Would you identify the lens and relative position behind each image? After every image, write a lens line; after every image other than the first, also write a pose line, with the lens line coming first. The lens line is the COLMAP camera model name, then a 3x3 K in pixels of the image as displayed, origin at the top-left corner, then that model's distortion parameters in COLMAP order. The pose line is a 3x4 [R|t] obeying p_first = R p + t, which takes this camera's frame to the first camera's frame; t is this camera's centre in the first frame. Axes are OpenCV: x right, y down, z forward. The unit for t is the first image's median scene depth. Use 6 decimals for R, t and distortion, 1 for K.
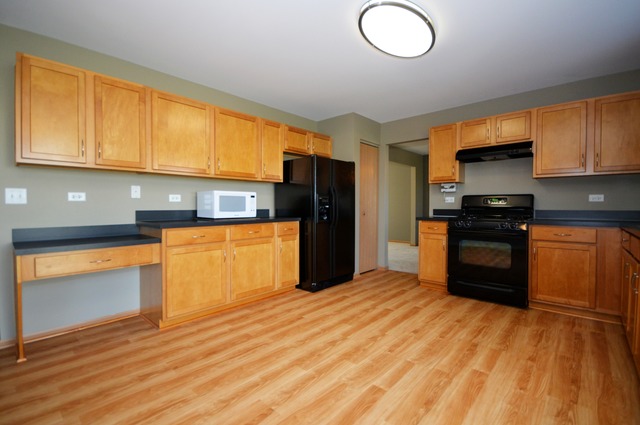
lens RADIAL K [[286.2, 0, 312.0], [0, 286.2, 211.2], [0, 0, 1]] dist [0.003973, -0.006418]
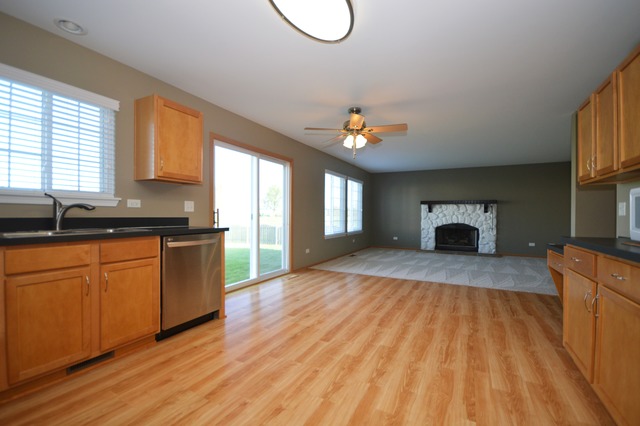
lens RADIAL K [[286.2, 0, 322.0], [0, 286.2, 213.5], [0, 0, 1]] dist [0.003973, -0.006418]
pose [[-0.960736, -0.009166, -0.277313, 0.437965], [-0.013215, 0.999832, 0.012736, -0.028046], [0.277149, 0.015901, -0.960695, 1.595311]]
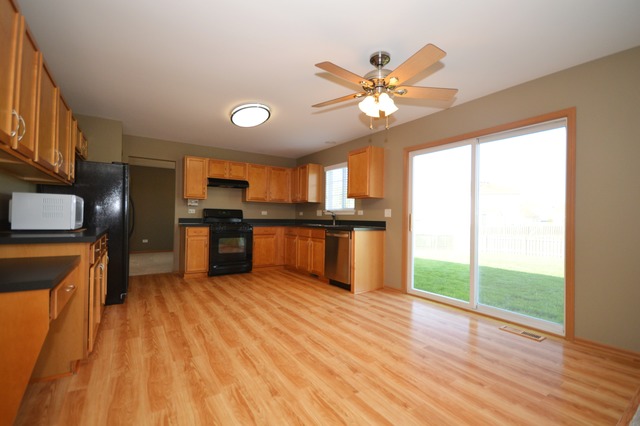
lens RADIAL K [[286.2, 0, 317.1], [0, 286.2, 215.5], [0, 0, 1]] dist [0.003973, -0.006418]
pose [[0.236675, 0.010180, 0.971536, -1.125822], [0.003922, 0.999927, -0.011433, -0.002943], [-0.971581, 0.006517, 0.236617, 0.175928]]
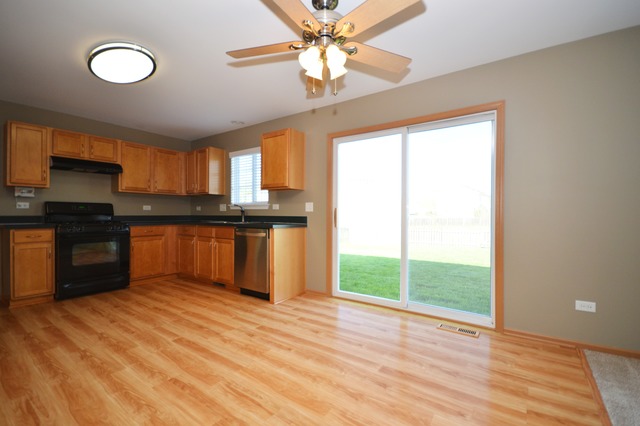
lens RADIAL K [[286.2, 0, 320.0], [0, 286.2, 216.0], [0, 0, 1]] dist [0.003973, -0.006418]
pose [[-0.128263, -0.008709, 0.991702, -0.861494], [0.014143, 0.999844, 0.010609, -0.004167], [-0.991639, 0.015387, -0.128120, 0.309311]]
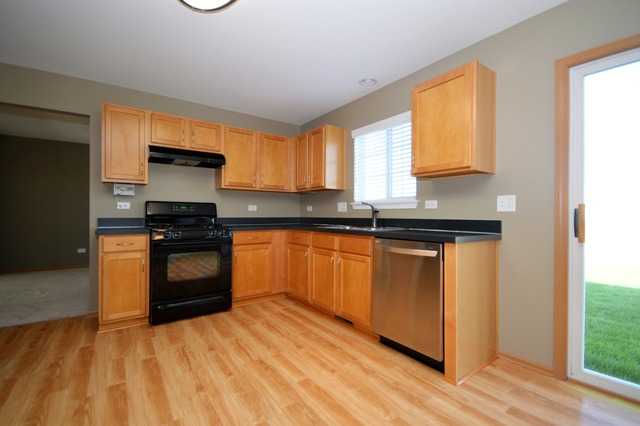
lens RADIAL K [[286.2, 0, 319.2], [0, 286.2, 214.1], [0, 0, 1]] dist [0.003973, -0.006418]
pose [[0.196943, 0.000651, 0.980415, -0.278547], [0.014408, 0.999890, -0.003558, -0.010259], [-0.980309, 0.014827, 0.196912, 0.544927]]
